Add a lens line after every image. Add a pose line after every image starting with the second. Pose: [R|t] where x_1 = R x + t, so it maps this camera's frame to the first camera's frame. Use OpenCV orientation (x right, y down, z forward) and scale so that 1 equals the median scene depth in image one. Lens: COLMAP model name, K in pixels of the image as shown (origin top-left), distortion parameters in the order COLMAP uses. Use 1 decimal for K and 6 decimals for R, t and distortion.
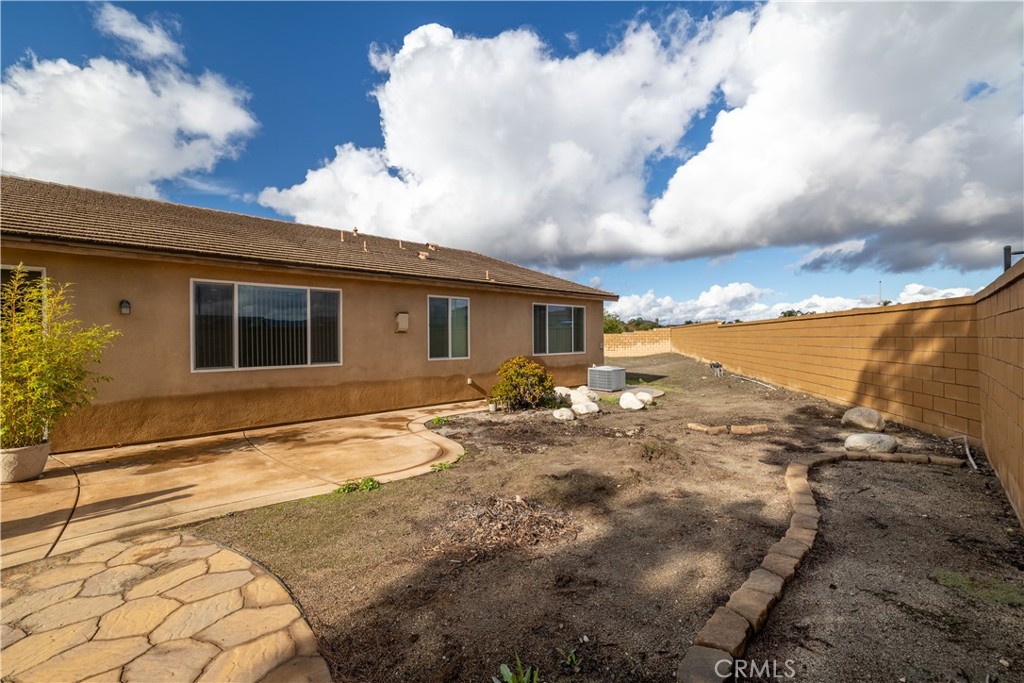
lens RADIAL K [[444.7, 0, 512.0], [0, 444.7, 341.5], [0, 0, 1]] dist [-0.001423, 0.000012]
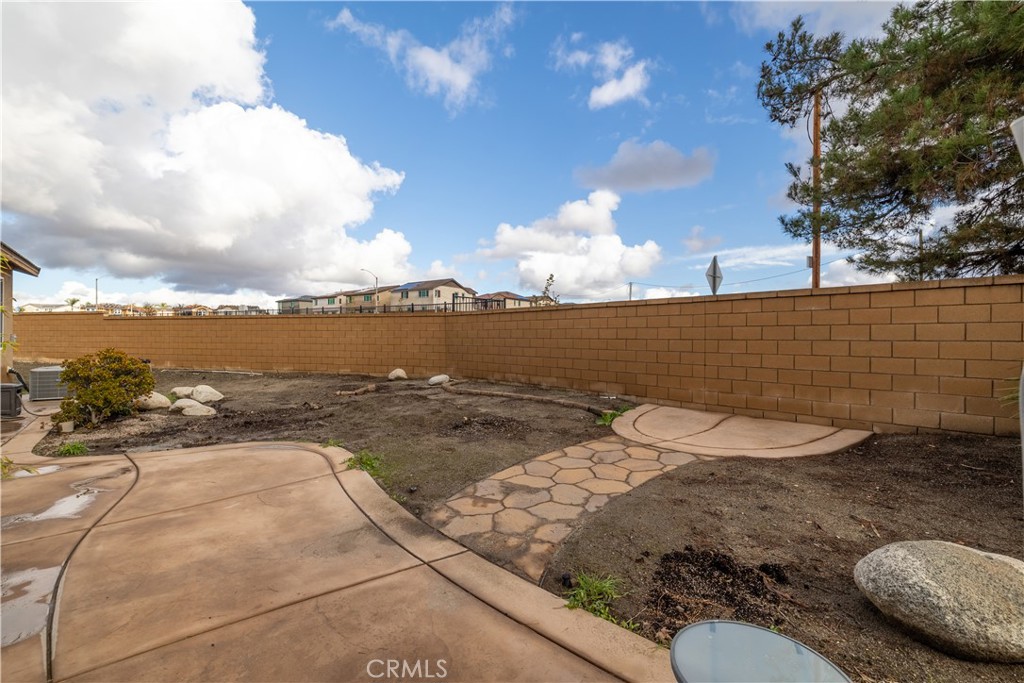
lens RADIAL K [[444.7, 0, 512.0], [0, 444.7, 341.5], [0, 0, 1]] dist [-0.001423, 0.000012]
pose [[0.037627, -0.002297, 0.999289, -1.332411], [0.006847, 0.999974, 0.002041, 0.044465], [-0.999268, 0.006765, 0.037642, 0.601766]]
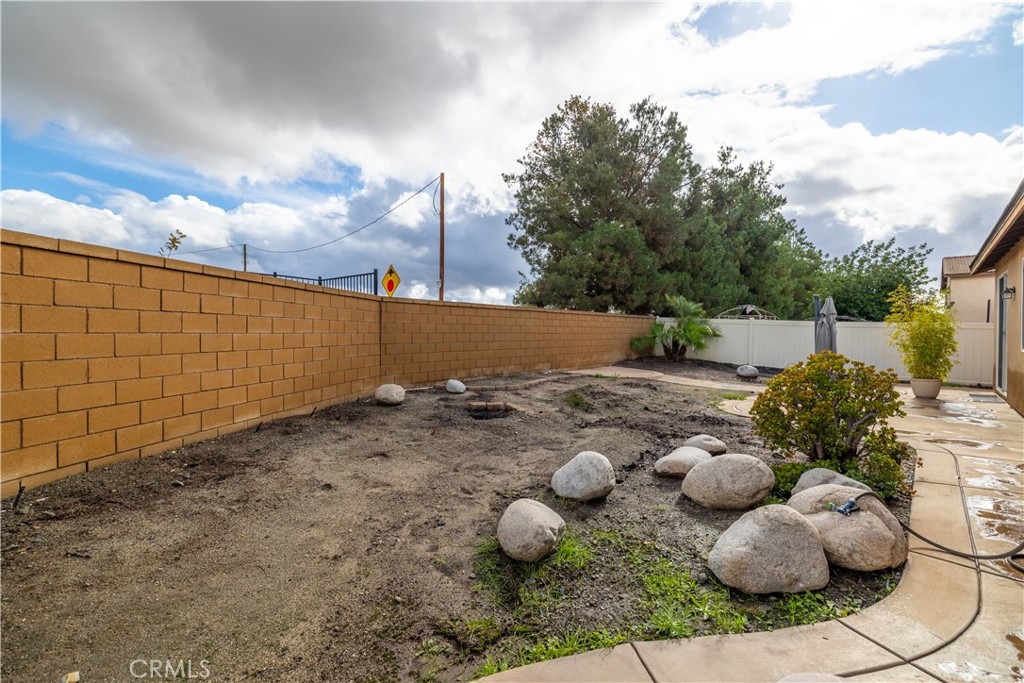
lens RADIAL K [[458.6, 0, 515.0], [0, 458.6, 340.5], [0, 0, 1]] dist [0.003602, 0.000310]
pose [[-0.993889, 0.010675, -0.109865, 0.814845], [0.007912, 0.999642, 0.025555, 0.012885], [0.110098, 0.024530, -0.993618, 2.866355]]
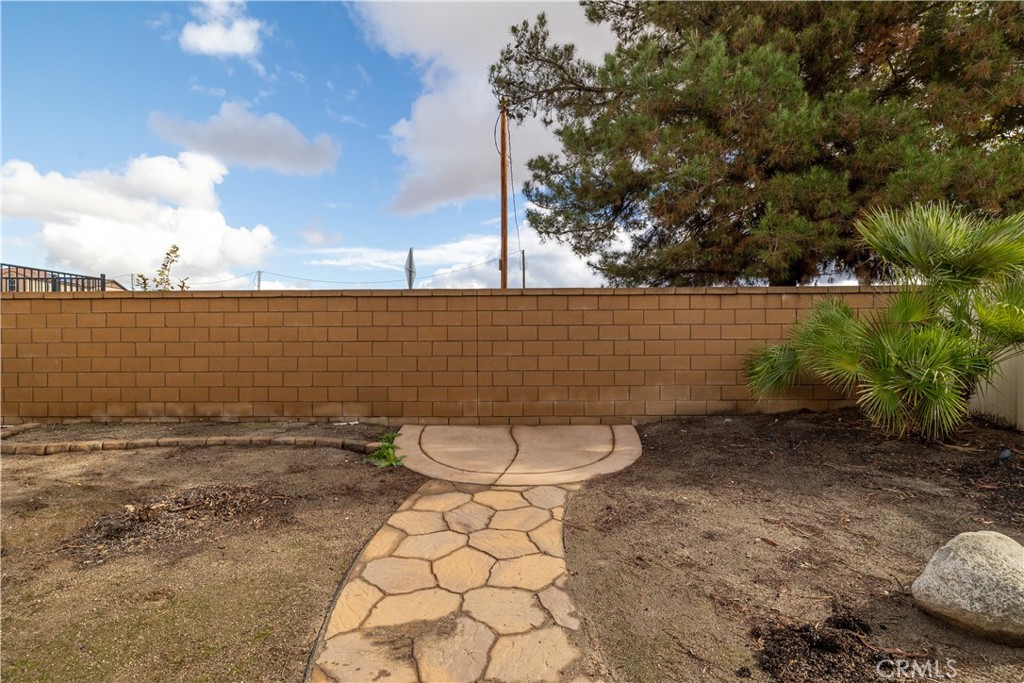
lens RADIAL K [[482.3, 0, 514.8], [0, 482.3, 343.8], [0, 0, 1]] dist [-0.012954, 0.000601]
pose [[-0.687720, 0.003768, 0.725966, -0.901175], [0.019429, 0.999724, 0.013216, 0.038210], [-0.725716, 0.023194, -0.687603, 0.863937]]
